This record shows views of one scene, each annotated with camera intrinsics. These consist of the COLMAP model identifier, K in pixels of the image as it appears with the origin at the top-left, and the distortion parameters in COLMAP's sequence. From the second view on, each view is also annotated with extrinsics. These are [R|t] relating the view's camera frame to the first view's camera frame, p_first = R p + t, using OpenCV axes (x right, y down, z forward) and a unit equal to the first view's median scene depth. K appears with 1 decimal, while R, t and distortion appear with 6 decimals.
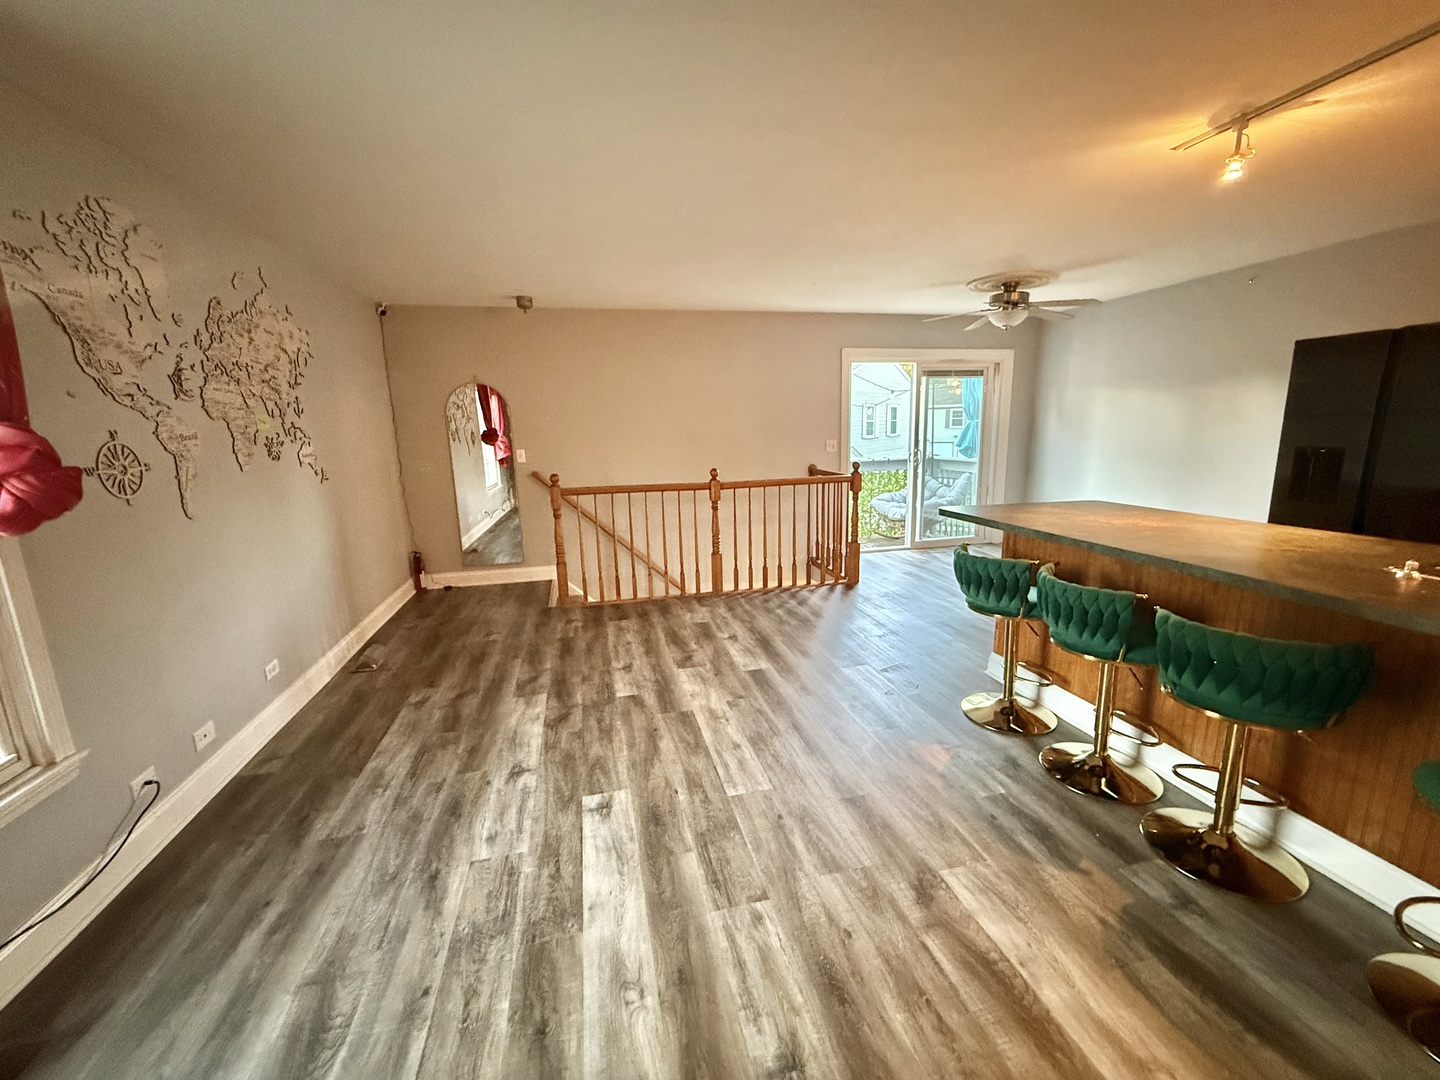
lens RADIAL K [[578.2, 0, 720.0], [0, 578.2, 540.0], [0, 0, 1]] dist [0.008631, -0.000339]
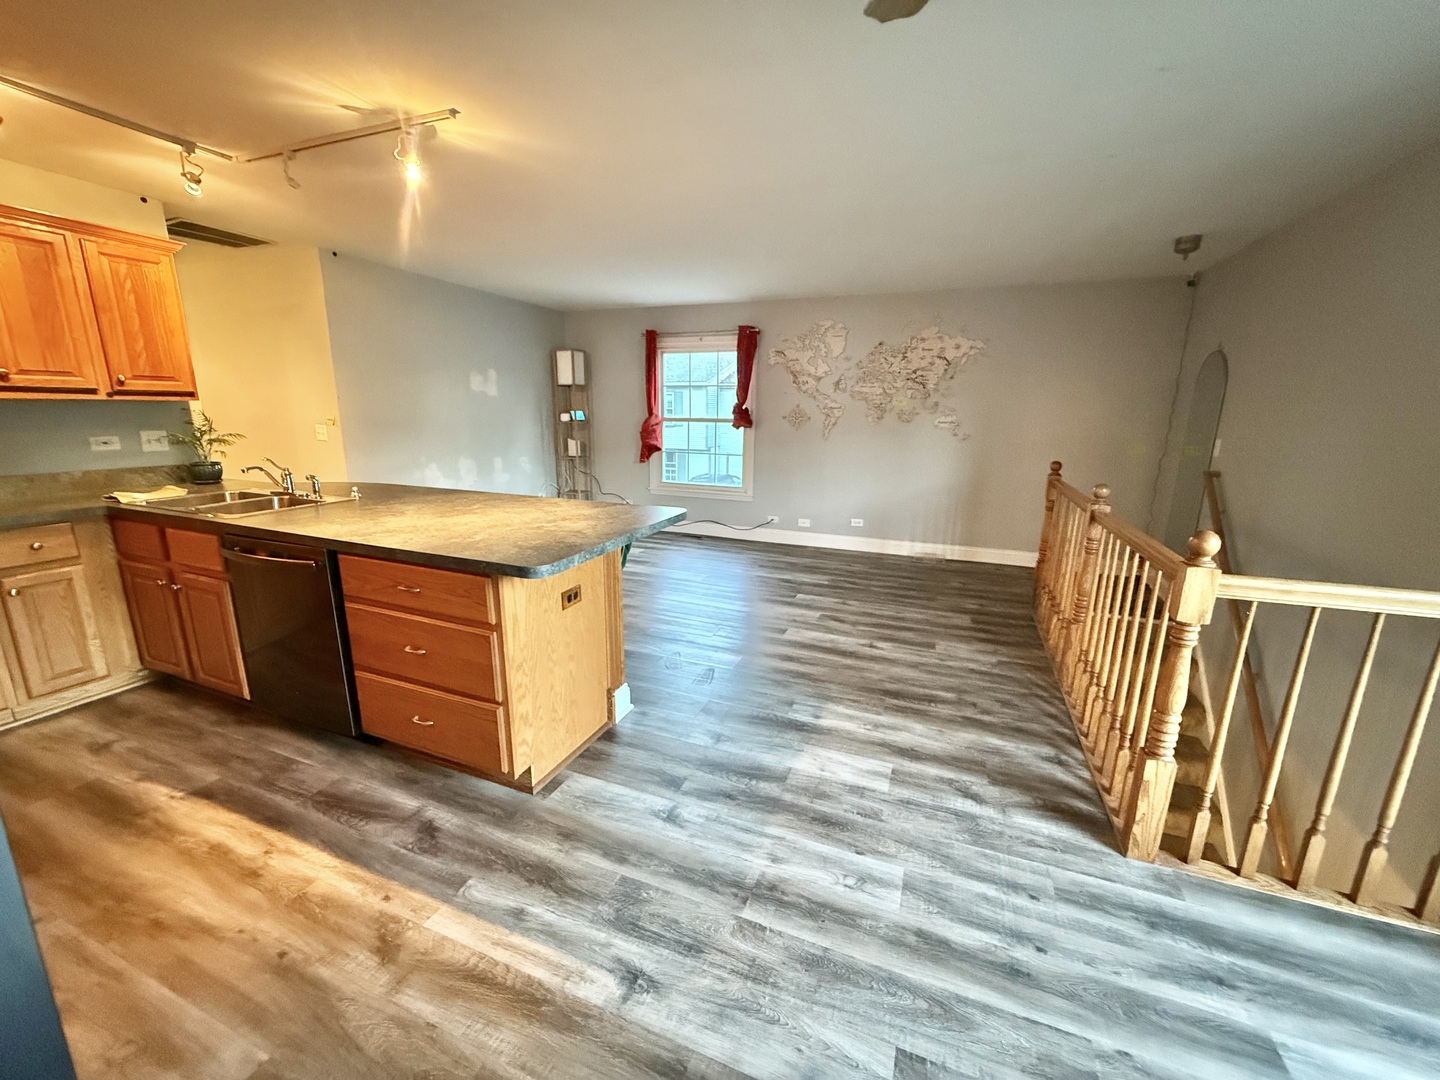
lens RADIAL K [[578.2, 0, 720.0], [0, 578.2, 540.0], [0, 0, 1]] dist [0.008631, -0.000339]
pose [[-0.561346, 0.217778, -0.798413, 0.845411], [-0.153950, 0.920436, 0.359301, -0.278204], [0.813136, 0.324608, -0.483156, 1.173500]]
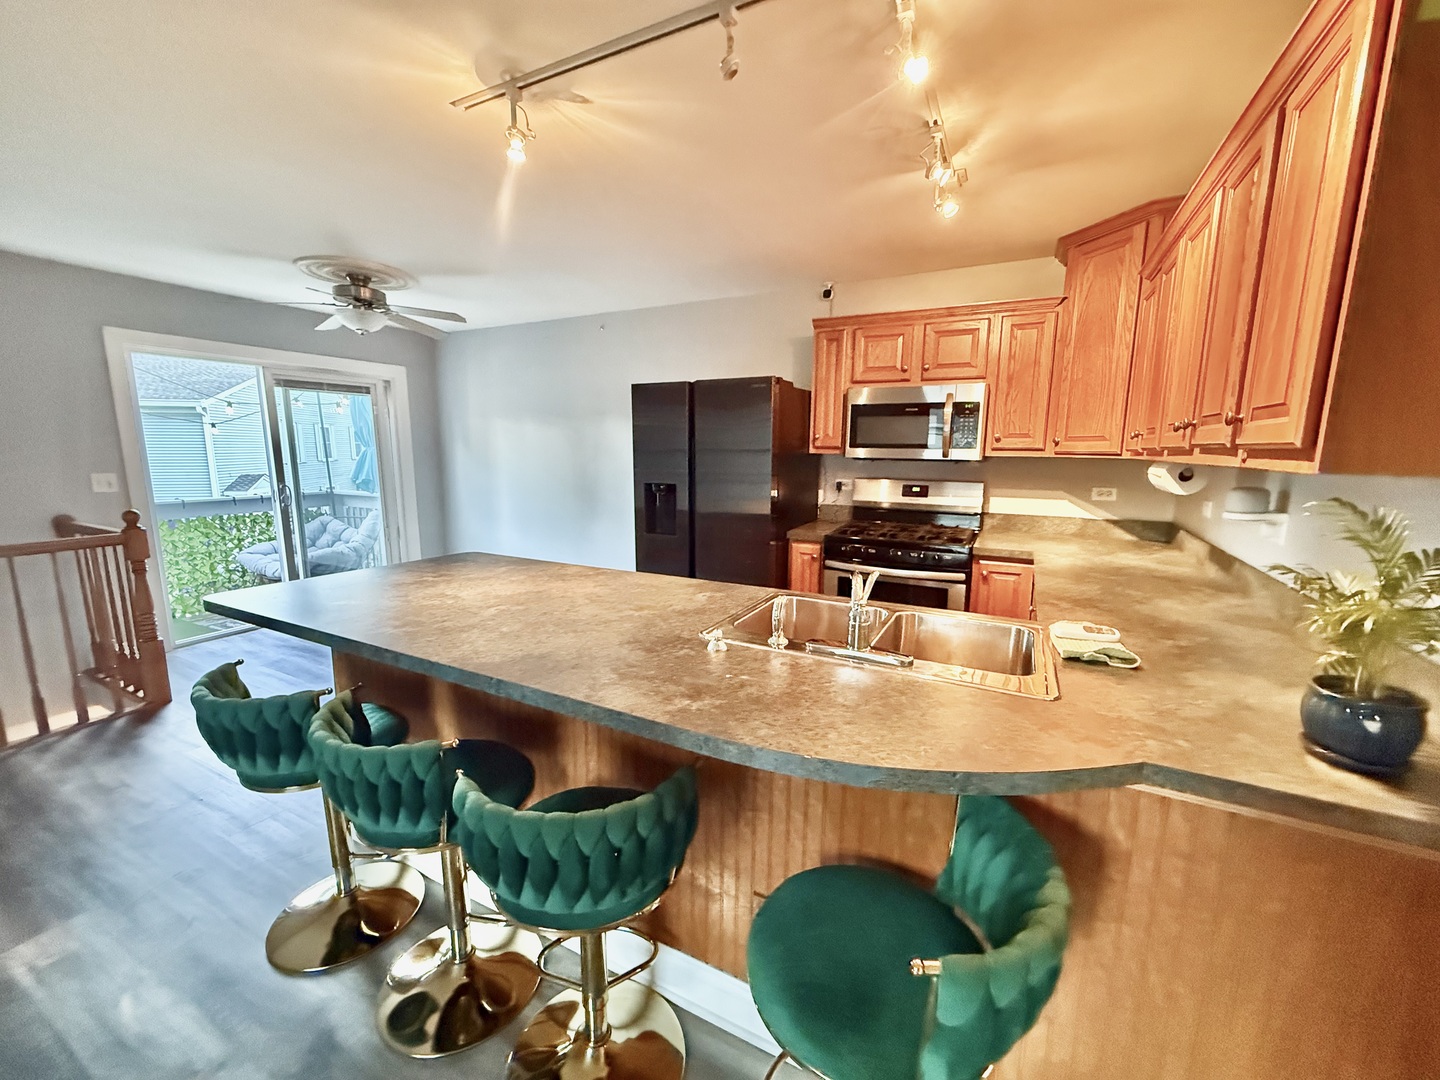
lens RADIAL K [[578.2, 0, 720.0], [0, 578.2, 540.0], [0, 0, 1]] dist [0.008631, -0.000339]
pose [[0.655379, -0.094169, 0.749407, 0.225995], [0.126287, 0.991892, 0.014198, -0.044420], [-0.744667, 0.085335, 0.661958, 0.169706]]
